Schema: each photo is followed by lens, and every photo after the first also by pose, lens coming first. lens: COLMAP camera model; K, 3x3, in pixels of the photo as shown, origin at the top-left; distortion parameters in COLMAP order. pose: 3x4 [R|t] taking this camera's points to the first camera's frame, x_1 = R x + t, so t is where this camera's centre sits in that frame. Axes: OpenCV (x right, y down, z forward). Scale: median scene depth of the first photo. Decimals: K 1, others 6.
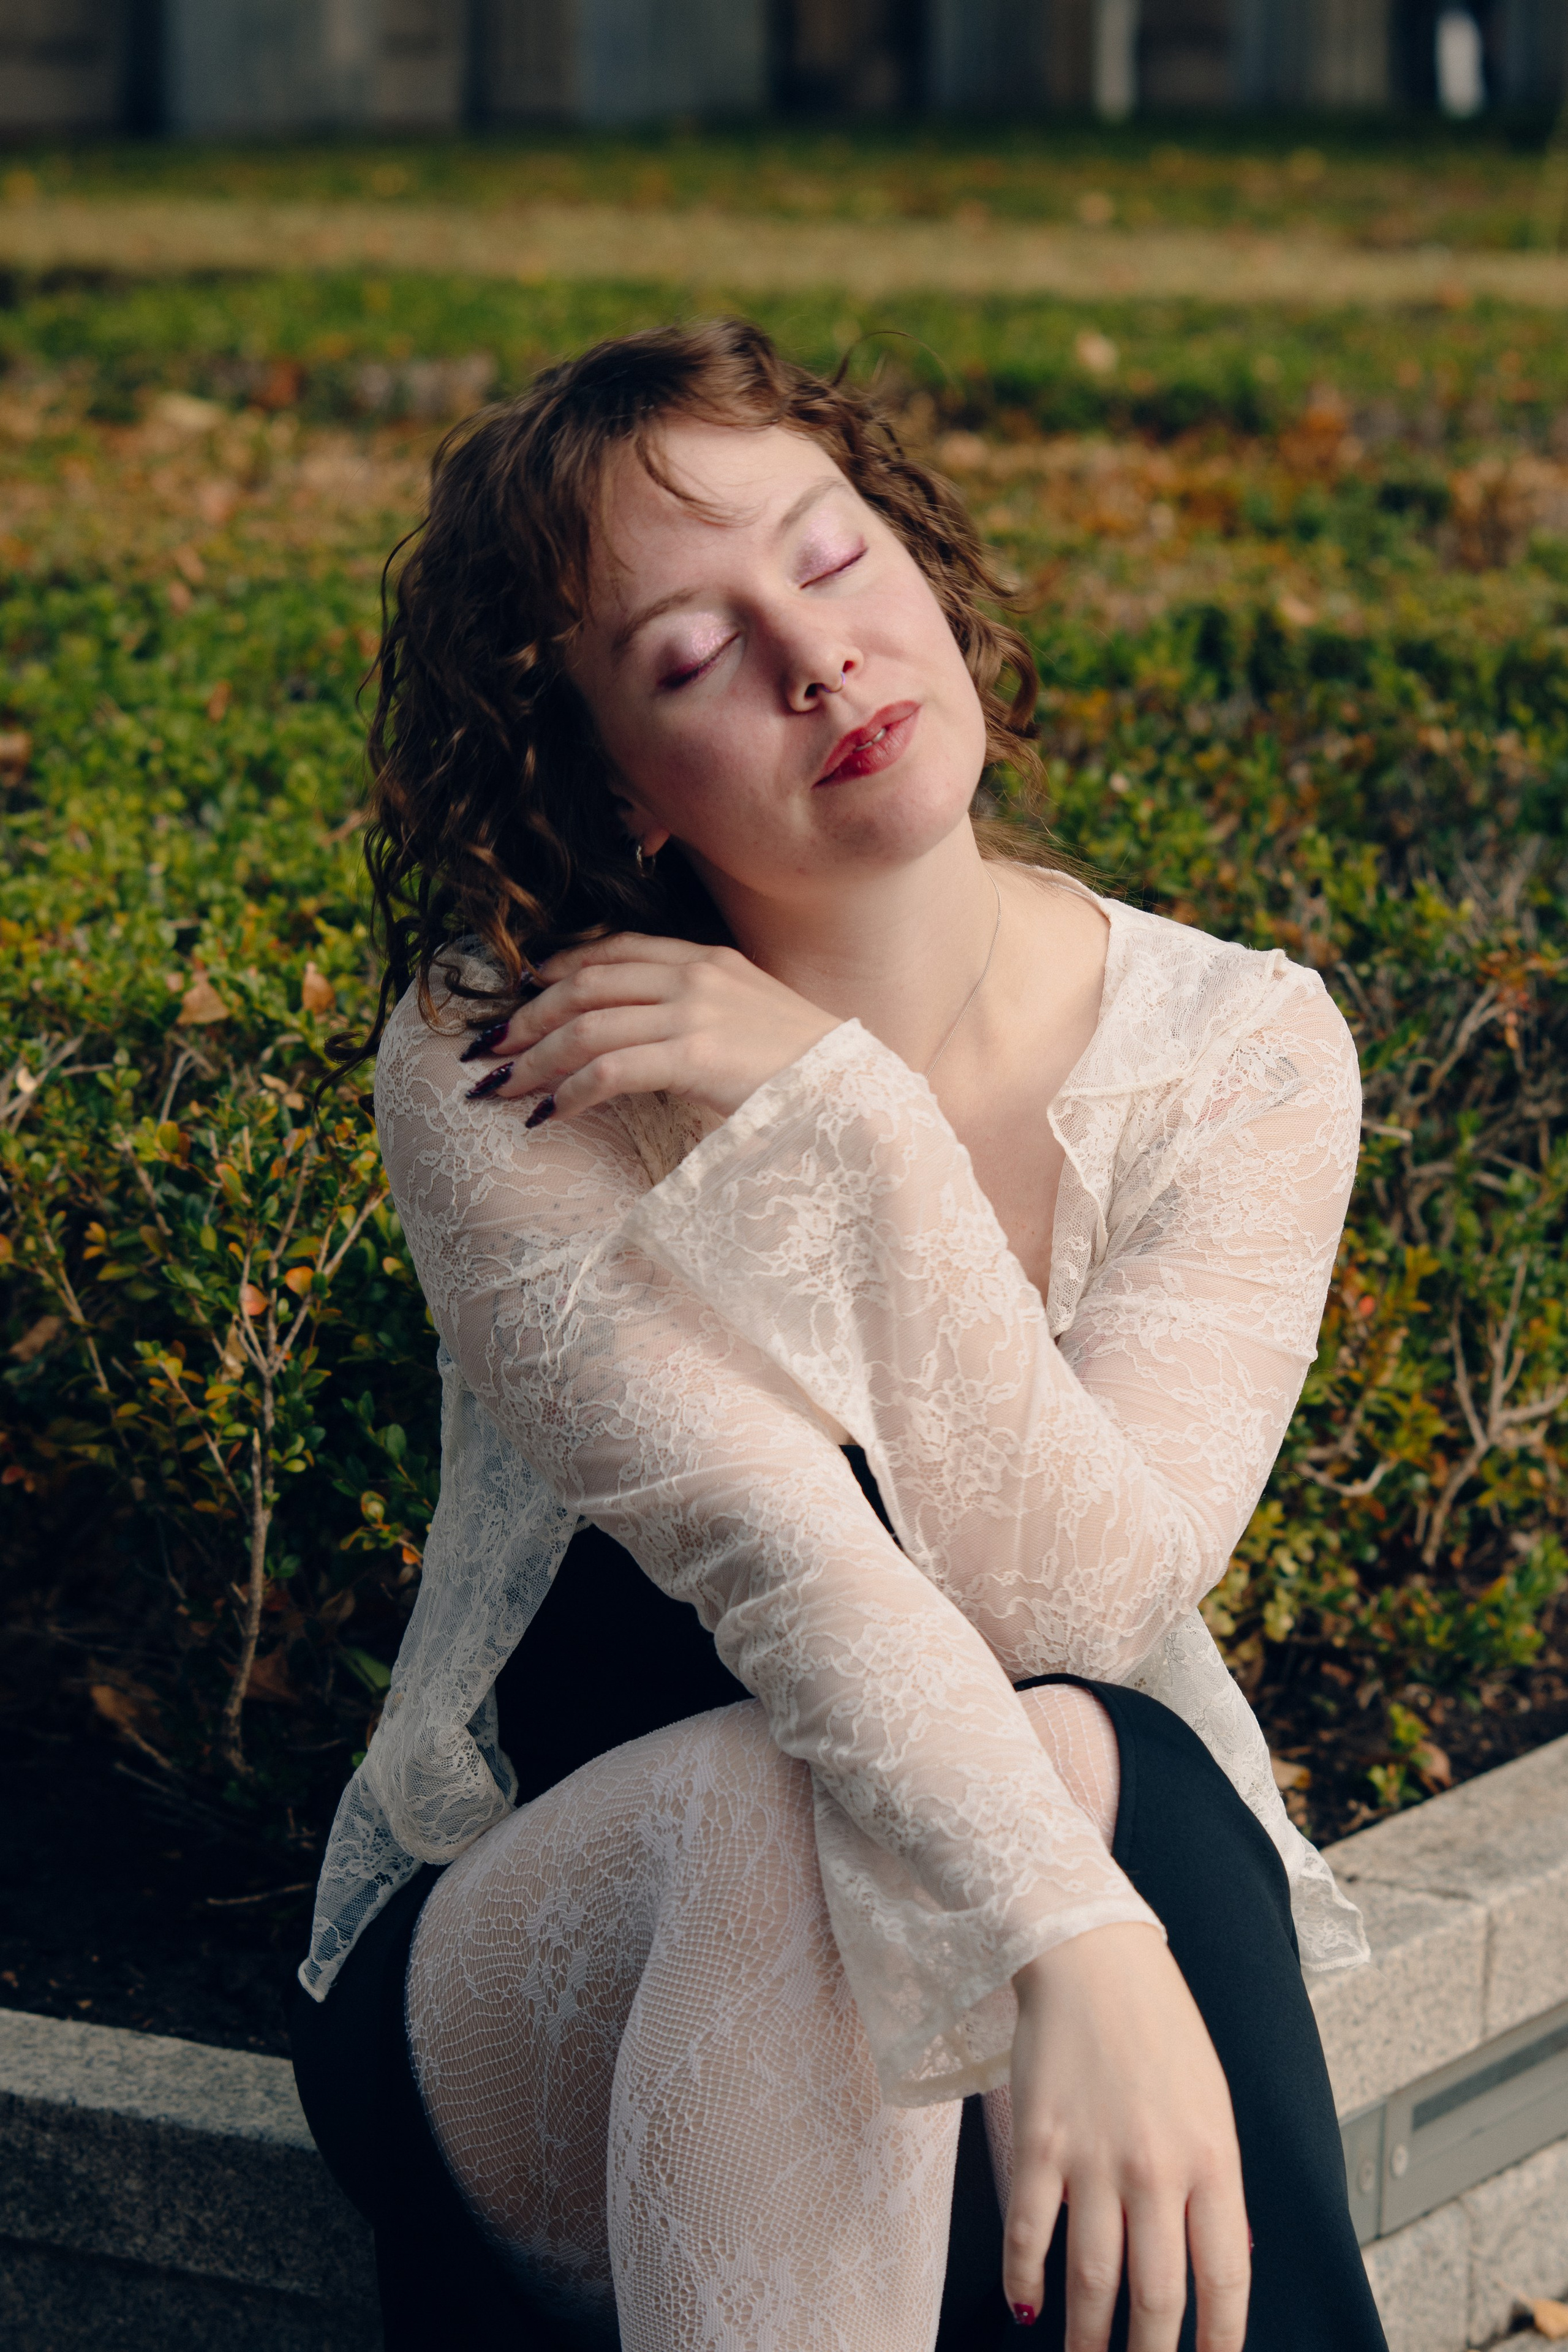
lens RADIAL K [[8203.1, 0, 795.1], [0, 8203.1, 1191.0], [0, 0, 1]] dist [-0.217274, 0.000000]
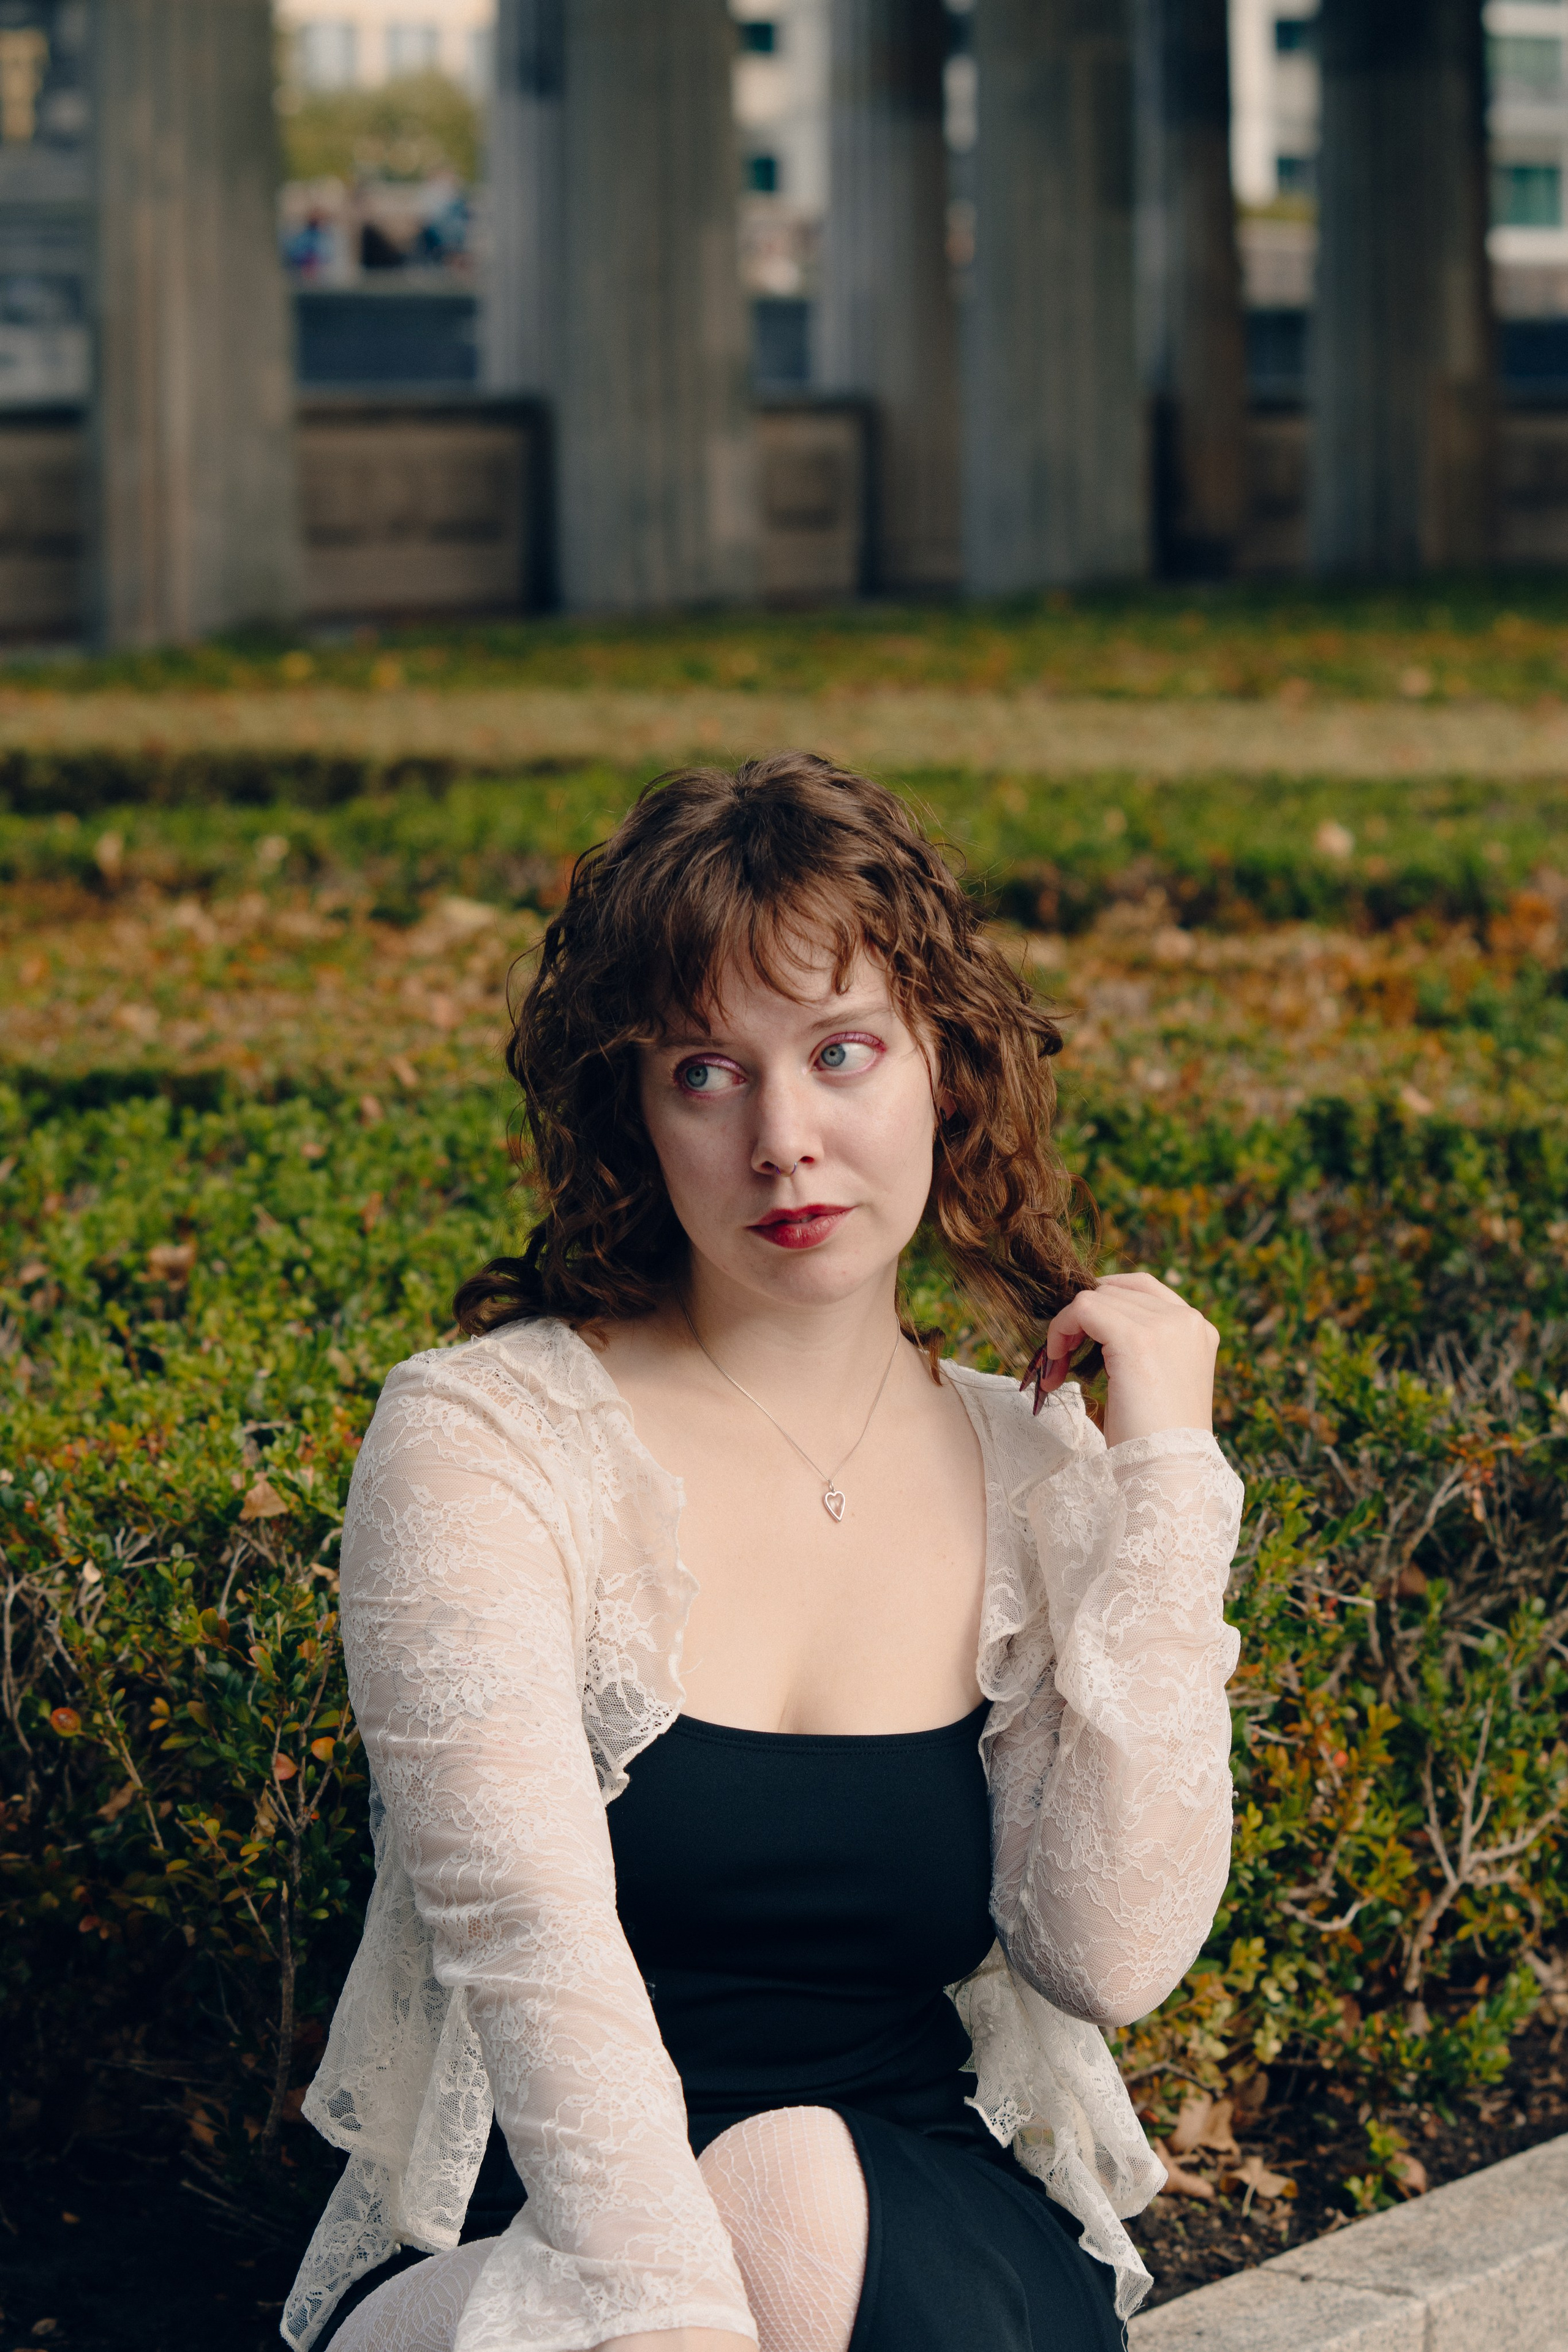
lens RADIAL K [[8203.1, 0, 784.7], [0, 8203.1, 1191.9], [0, 0, 1]] dist [-0.217274, 0.000000]
pose [[0.997988, -0.015596, -0.061461, 0.063486], [0.012287, 0.998473, -0.053864, -0.003556], [0.062208, 0.053001, 0.996655, -0.103536]]
